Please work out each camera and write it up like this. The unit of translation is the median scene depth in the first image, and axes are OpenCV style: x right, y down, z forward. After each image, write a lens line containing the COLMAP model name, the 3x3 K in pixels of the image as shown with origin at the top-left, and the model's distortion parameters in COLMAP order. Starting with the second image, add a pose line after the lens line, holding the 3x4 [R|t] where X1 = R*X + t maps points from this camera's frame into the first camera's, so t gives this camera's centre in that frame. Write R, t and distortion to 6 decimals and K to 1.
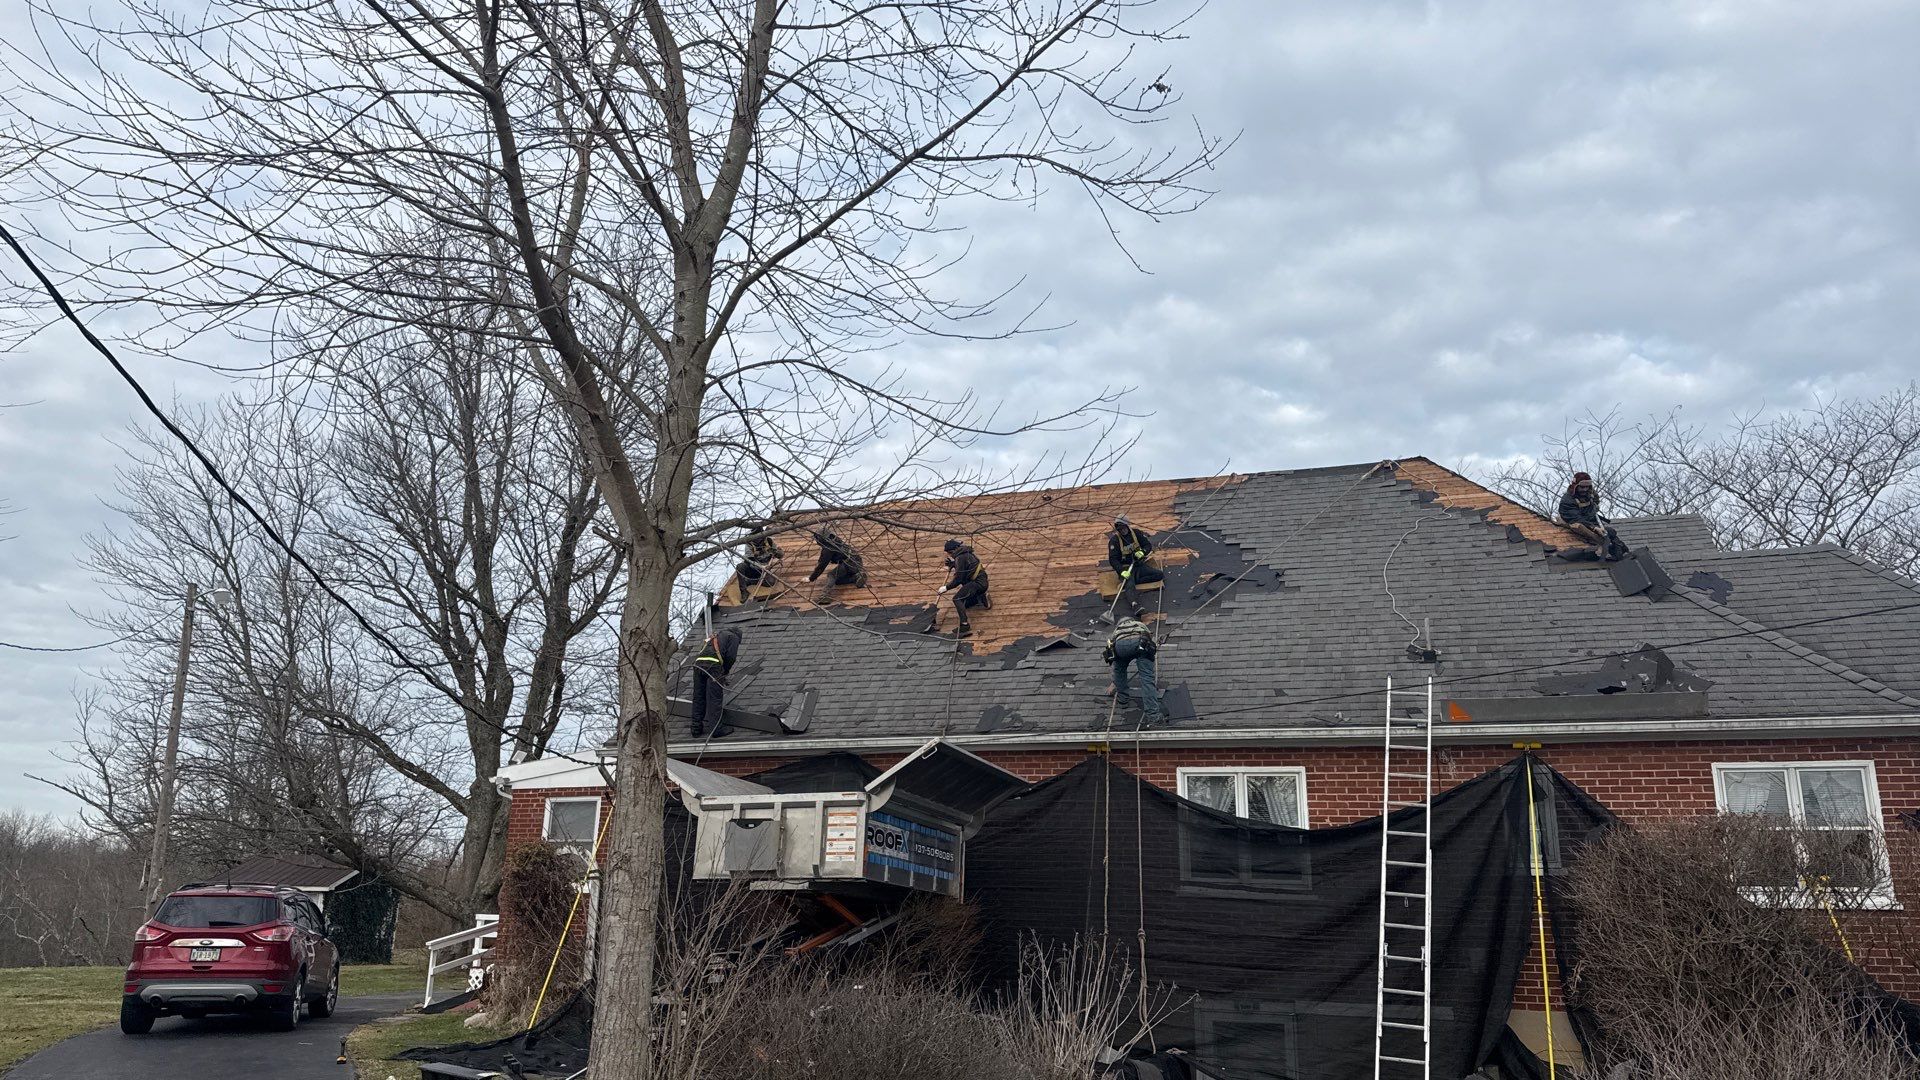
lens RADIAL K [[1391.5, 0, 960.0], [0, 1391.5, 540.0], [0, 0, 1]] dist [0.086298, -0.099405]
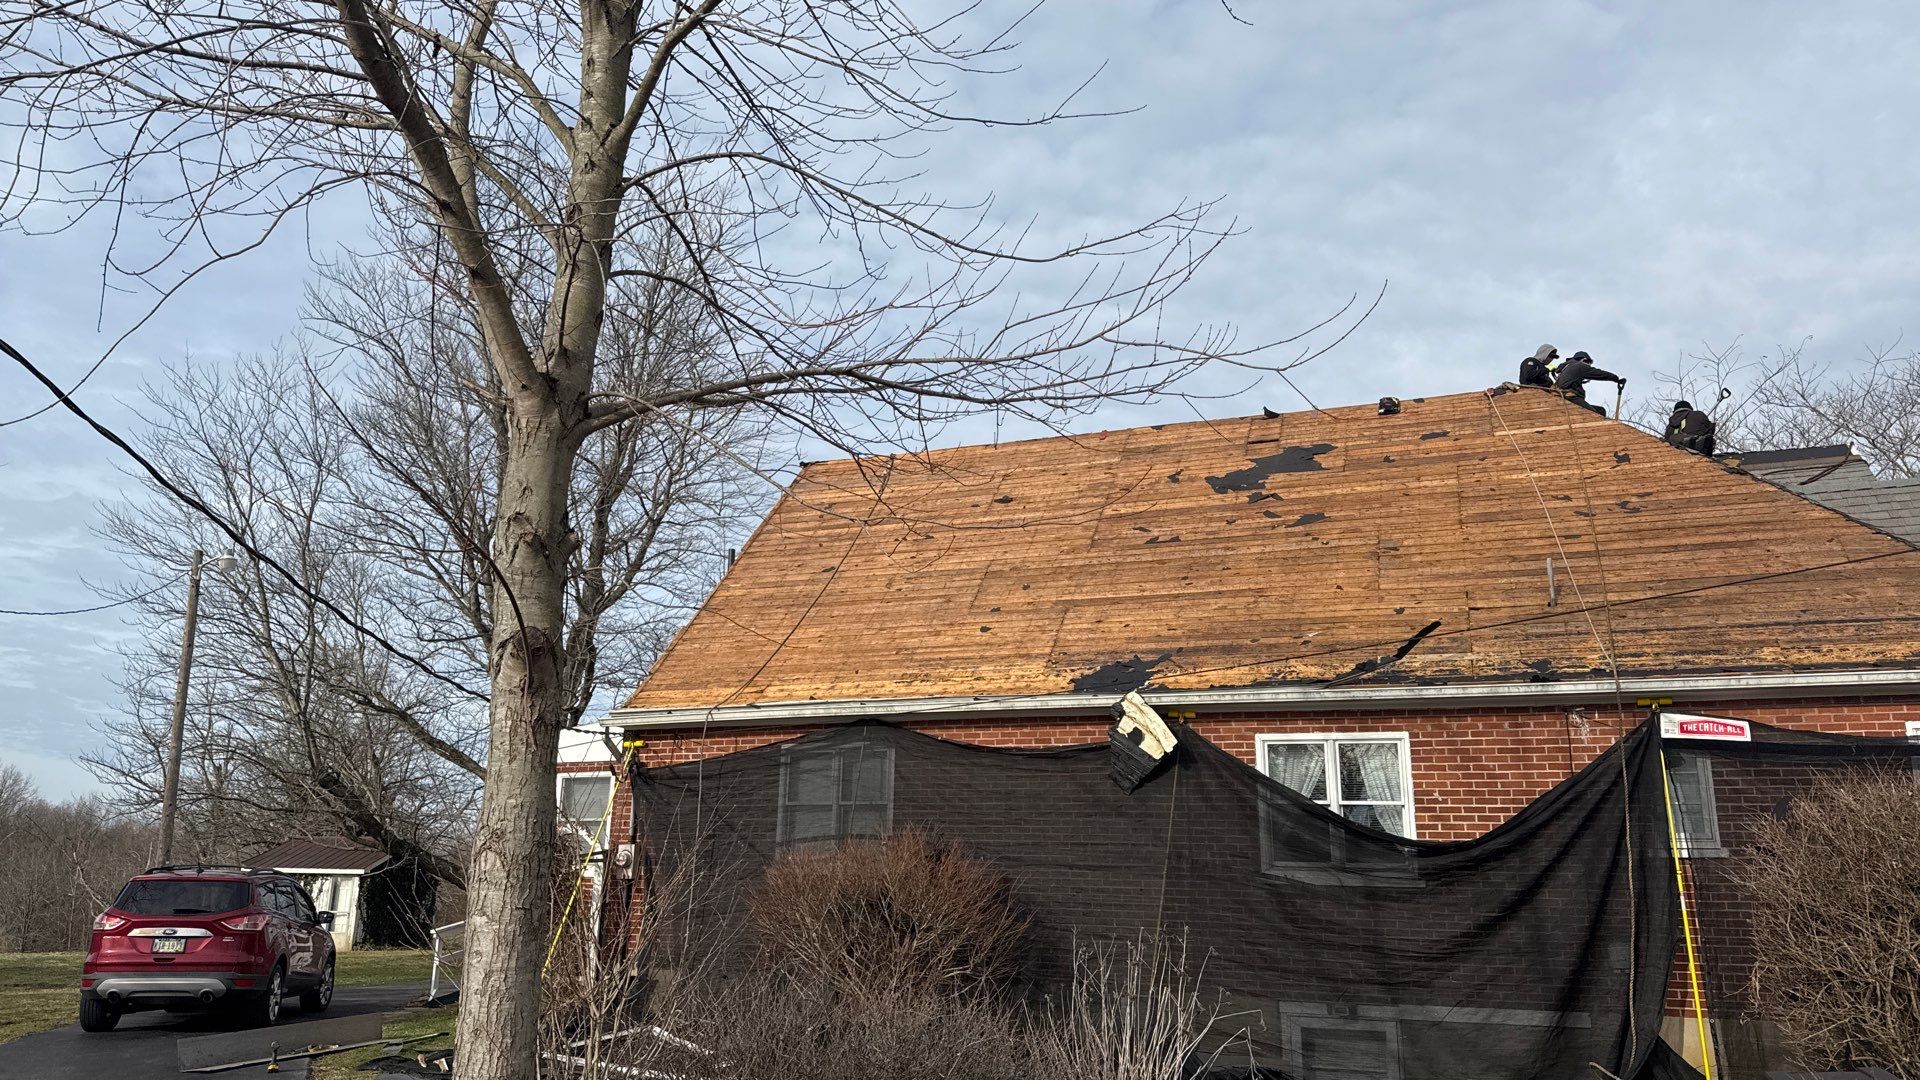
lens RADIAL K [[1368.3, 0, 960.0], [0, 1368.3, 540.0], [0, 0, 1]] dist [0.069904, -0.077724]
pose [[0.998963, -0.010339, -0.044340, 0.009160], [0.010682, 0.999915, 0.007512, 0.027217], [0.044259, -0.007977, 0.998988, 0.114165]]
